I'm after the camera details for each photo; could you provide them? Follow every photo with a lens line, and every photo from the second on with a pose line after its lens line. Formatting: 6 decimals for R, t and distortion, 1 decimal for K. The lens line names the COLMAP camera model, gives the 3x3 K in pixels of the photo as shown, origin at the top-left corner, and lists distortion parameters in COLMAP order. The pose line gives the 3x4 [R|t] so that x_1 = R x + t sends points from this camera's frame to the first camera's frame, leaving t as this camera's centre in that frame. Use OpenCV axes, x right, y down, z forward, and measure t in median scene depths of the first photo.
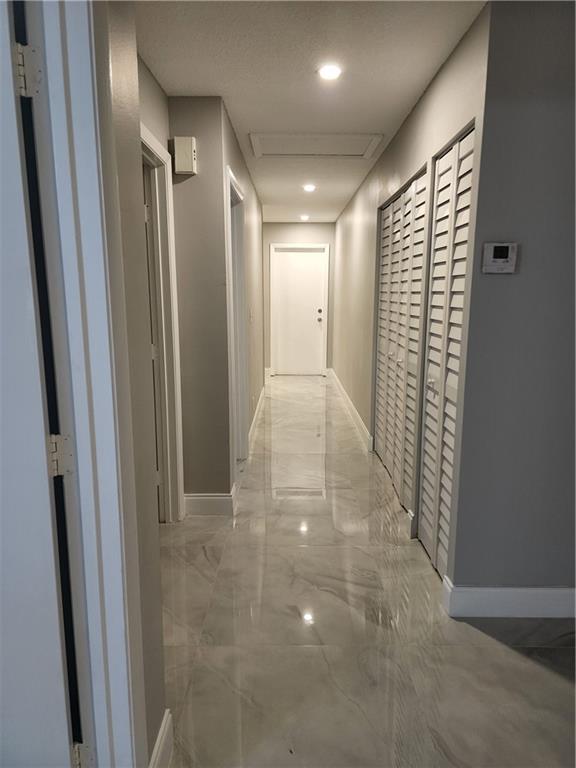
lens RADIAL K [[516.5, 0, 288.0], [0, 516.5, 384.0], [0, 0, 1]] dist [0.071382, -0.071910]
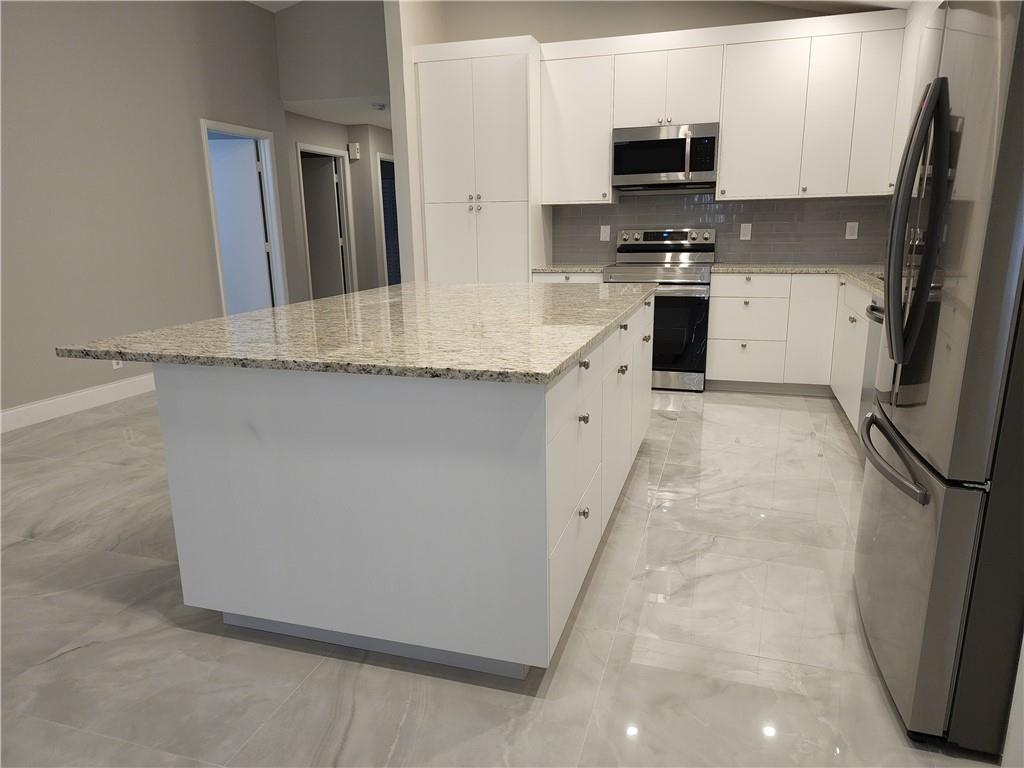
lens RADIAL K [[688.7, 0, 512.0], [0, 688.7, 384.0], [0, 0, 1]] dist [0.071382, -0.071910]
pose [[0.955573, 0.052561, -0.290030, 1.357862], [-0.036965, 0.997574, 0.058996, 0.353353], [0.292428, -0.045654, 0.955197, -1.679848]]
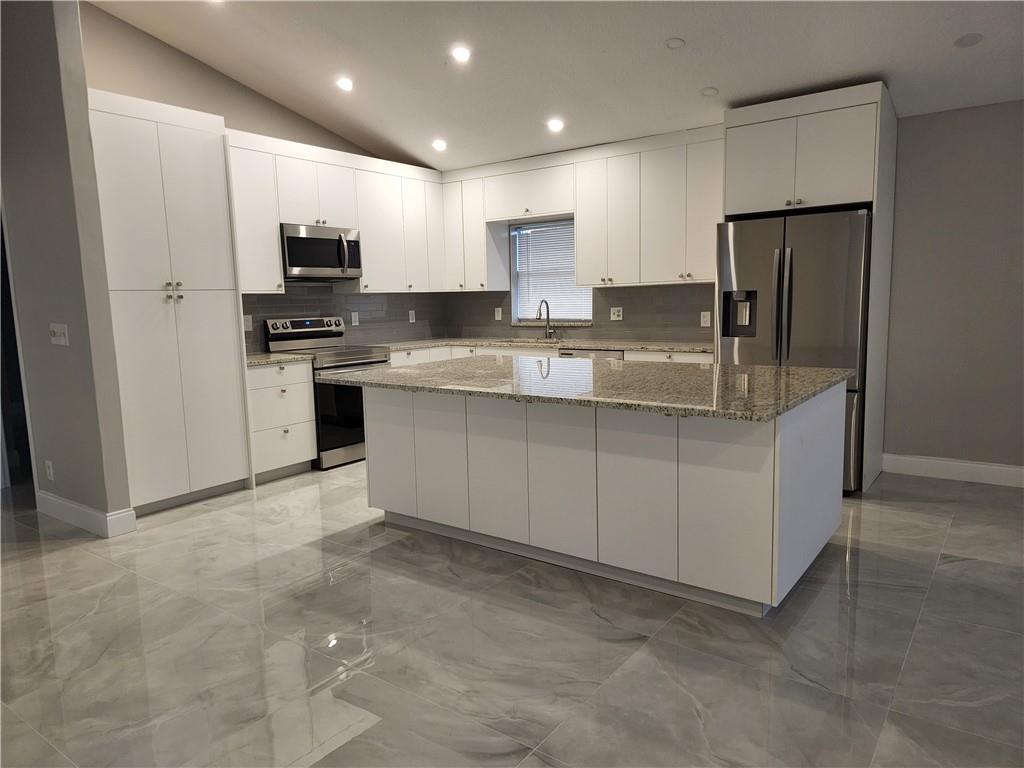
lens RADIAL K [[683.1, 0, 516.7], [0, 683.1, 382.4], [0, 0, 1]] dist [0.088904, -0.092576]
pose [[0.583677, -0.116566, 0.803575, -0.103778], [0.168023, 0.985561, 0.020921, 0.273600], [-0.794411, 0.122808, 0.594835, -1.388891]]
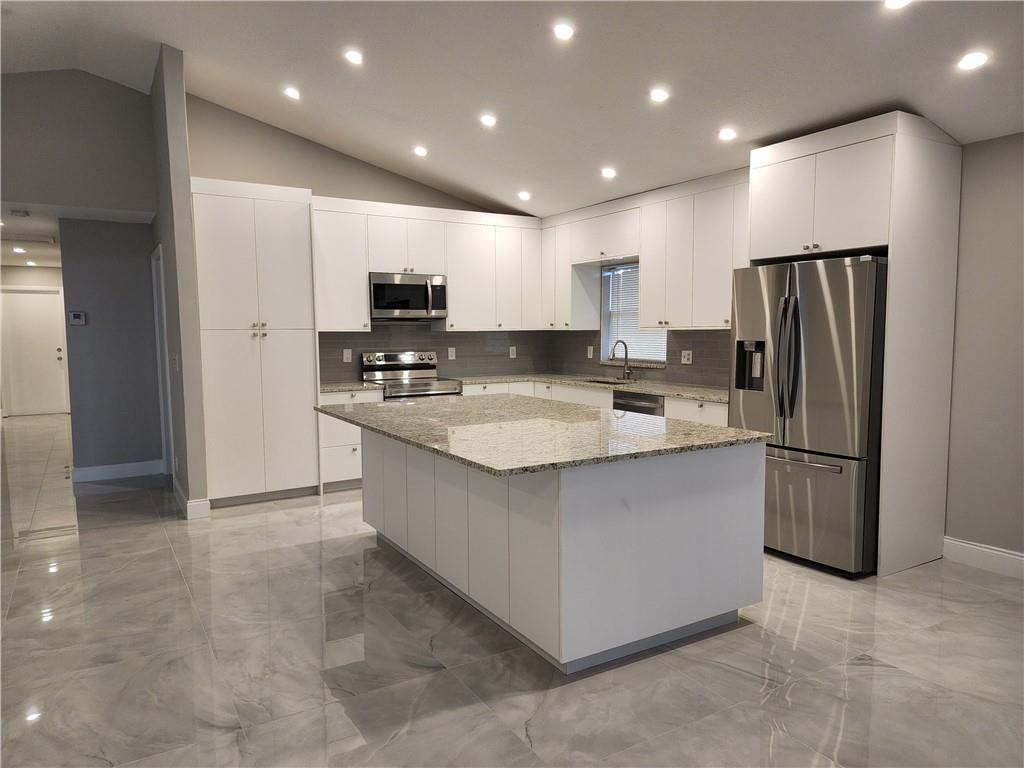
lens RADIAL K [[688.7, 0, 512.0], [0, 688.7, 384.0], [0, 0, 1]] dist [0.071382, -0.071910]
pose [[0.850681, -0.050230, 0.523276, 0.281244], [0.100699, 0.992561, -0.068427, 0.330031], [-0.515947, 0.110903, 0.849411, -1.881567]]
